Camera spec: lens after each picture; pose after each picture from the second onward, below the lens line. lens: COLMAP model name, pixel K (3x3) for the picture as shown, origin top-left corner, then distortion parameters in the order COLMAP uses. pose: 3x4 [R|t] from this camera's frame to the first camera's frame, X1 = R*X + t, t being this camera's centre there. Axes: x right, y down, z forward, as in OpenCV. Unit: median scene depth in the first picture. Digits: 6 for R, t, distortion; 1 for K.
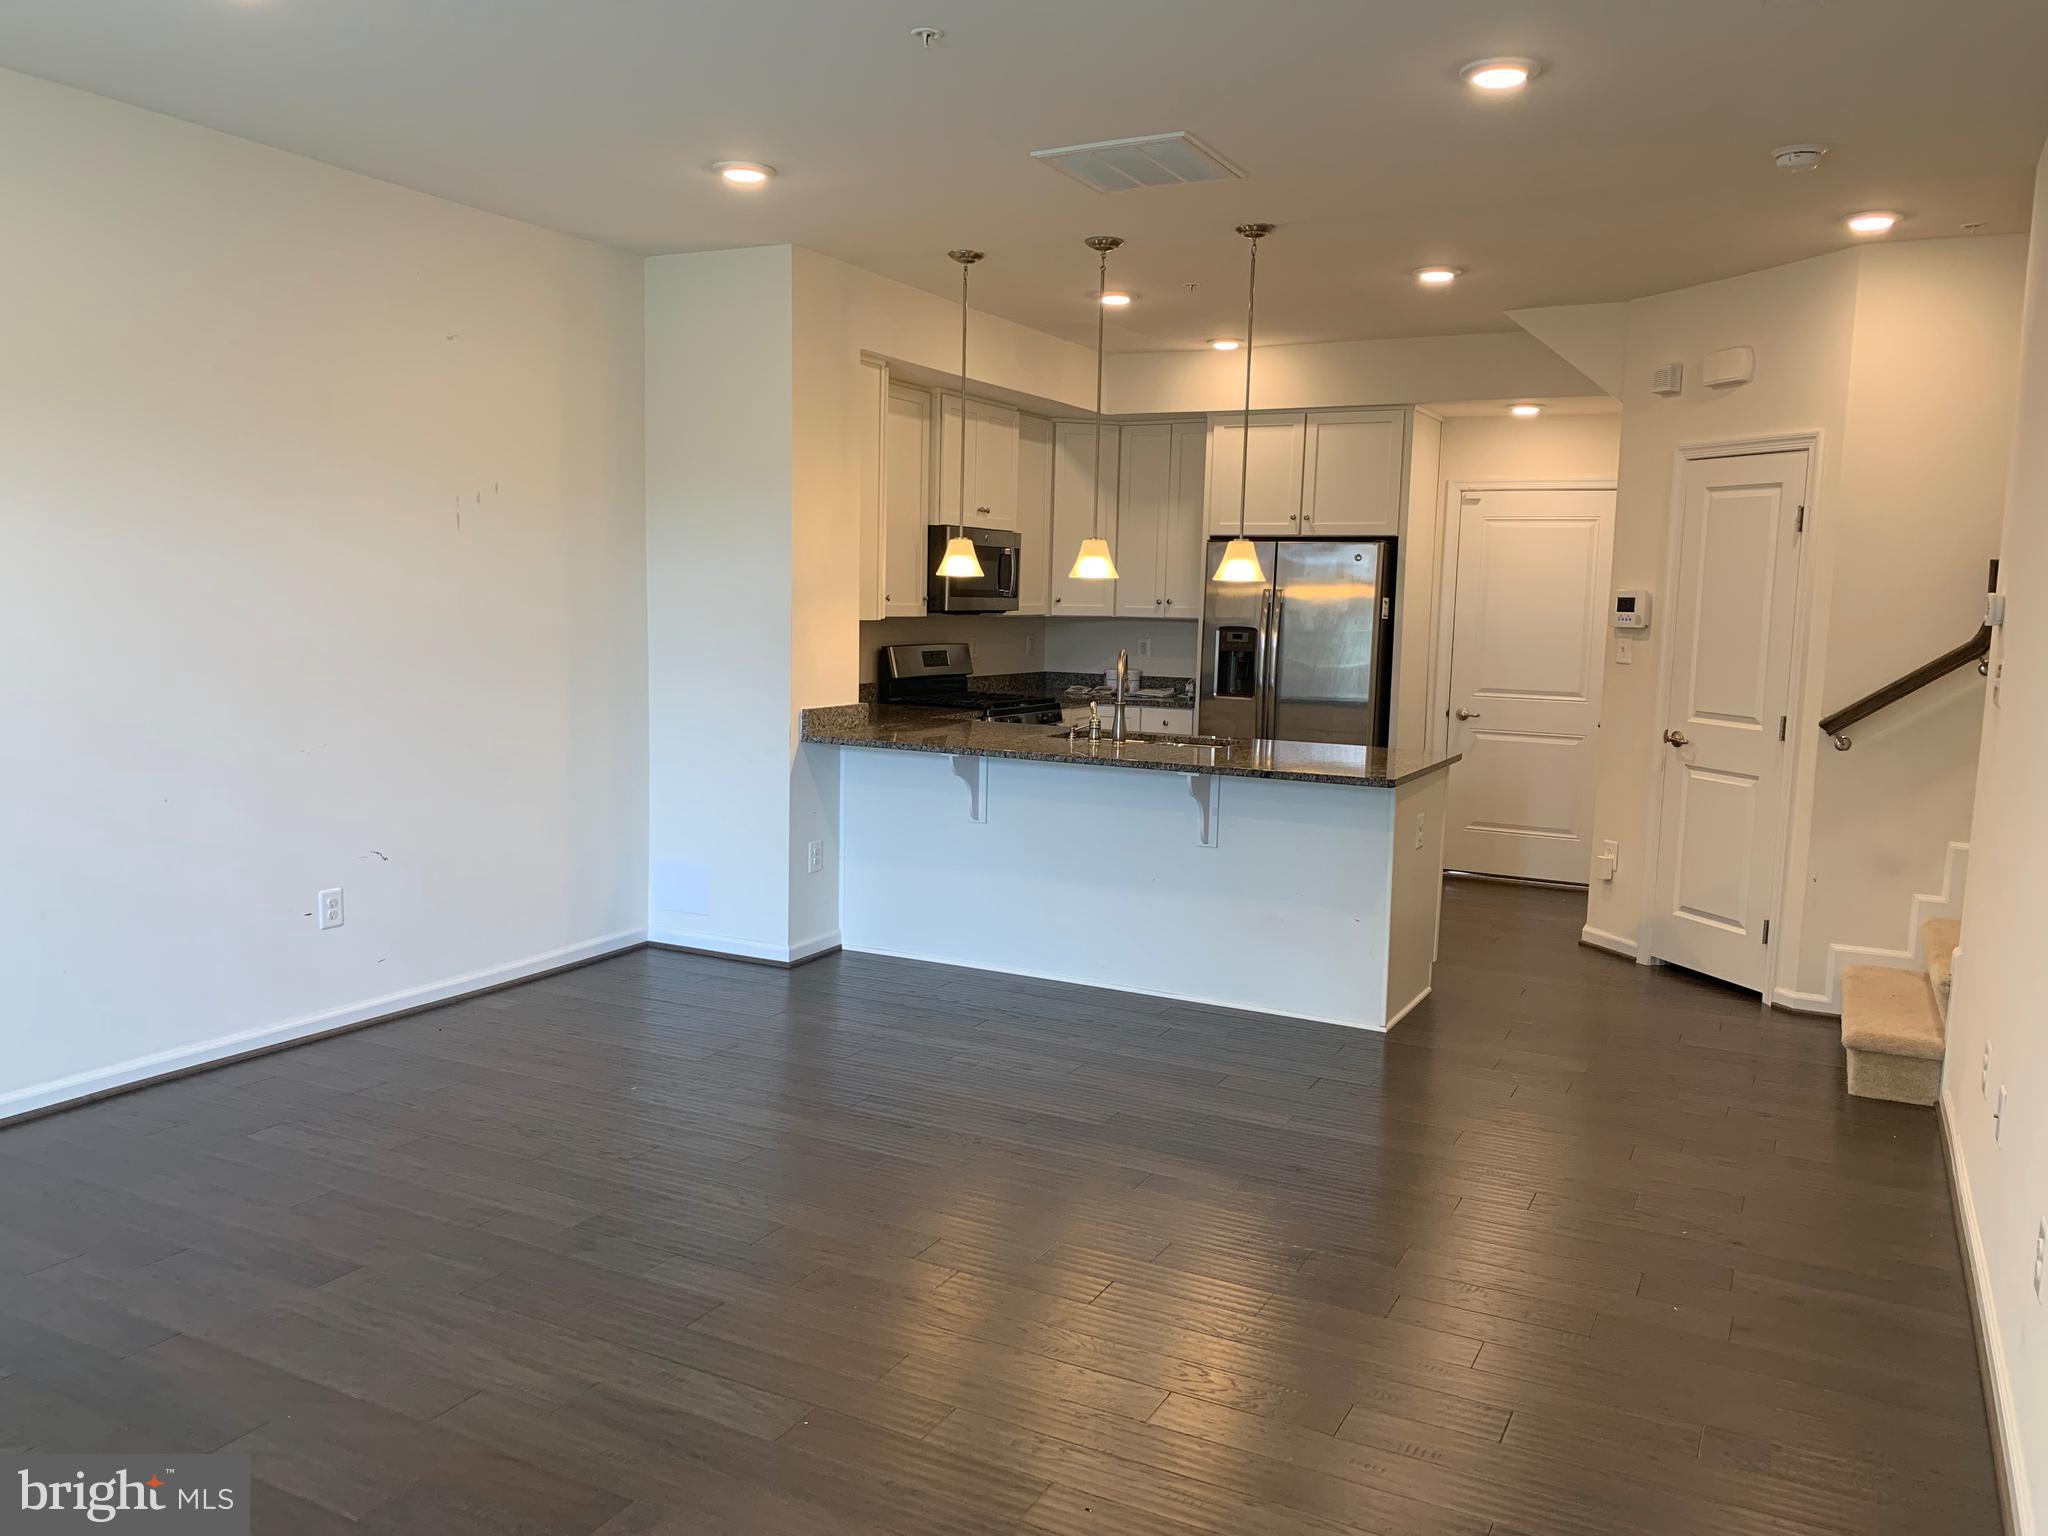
lens RADIAL K [[1542.6, 0, 1024.0], [0, 1542.6, 768.0], [0, 0, 1]] dist [0.080881, -0.113898]
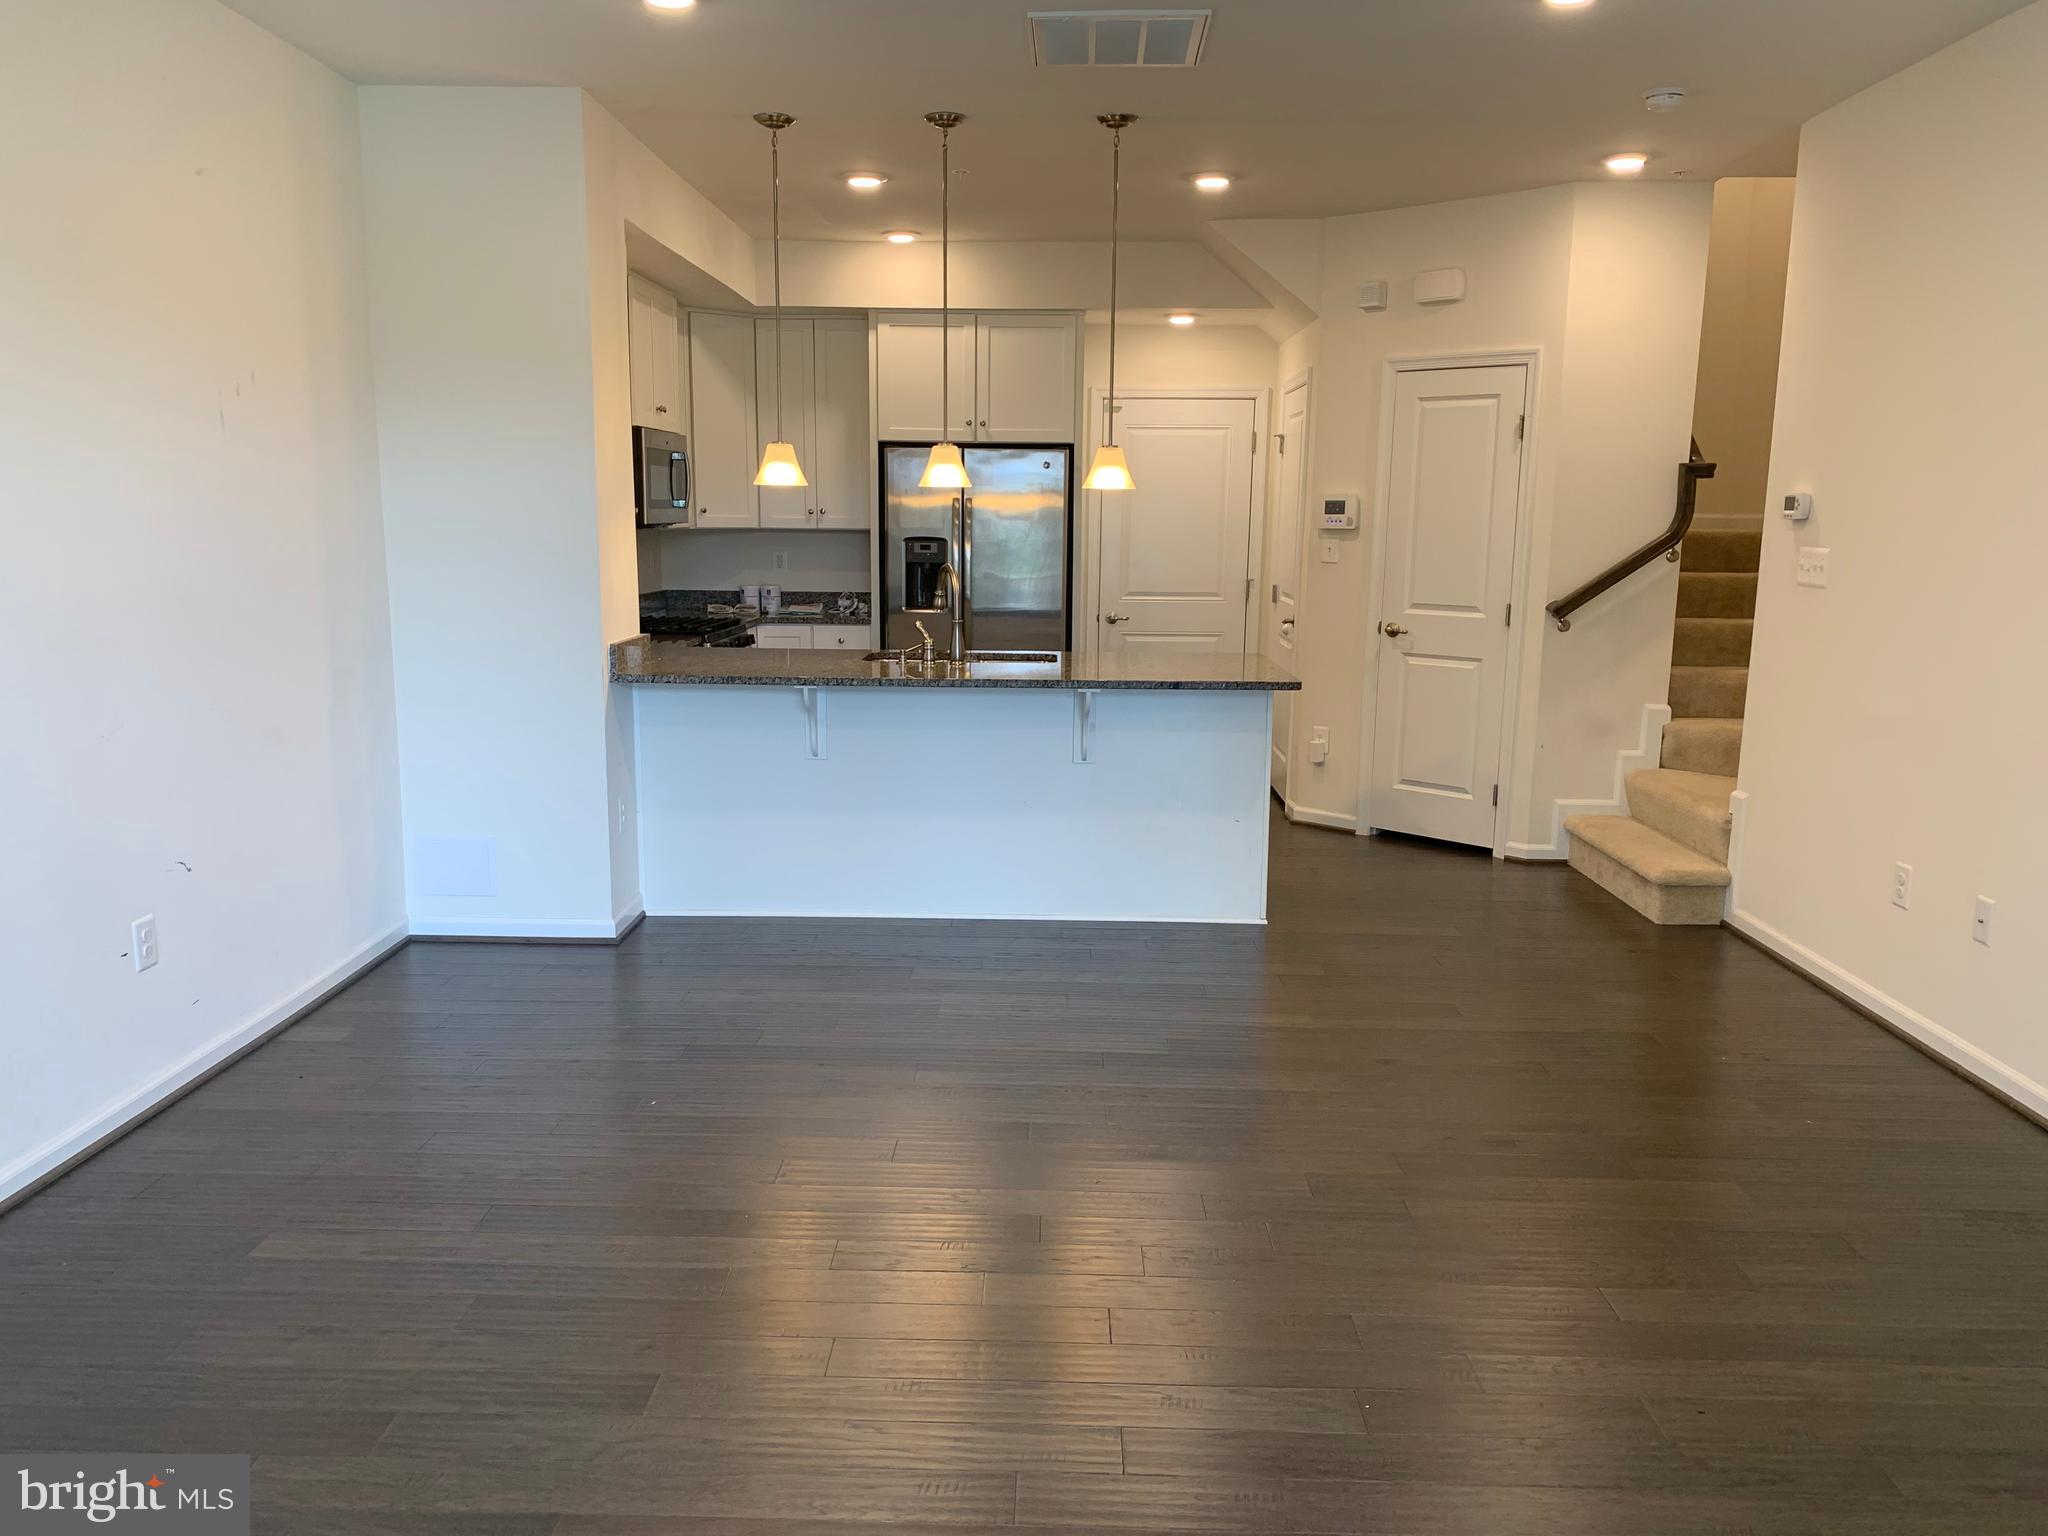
lens RADIAL K [[1551.0, 0, 1024.0], [0, 1551.0, 768.0], [0, 0, 1]] dist [0.146128, -0.253589]
pose [[0.900608, -0.087165, 0.425803, -0.252342], [0.062501, 0.995474, 0.071586, -0.014148], [-0.430116, -0.037857, 0.901980, 0.092723]]
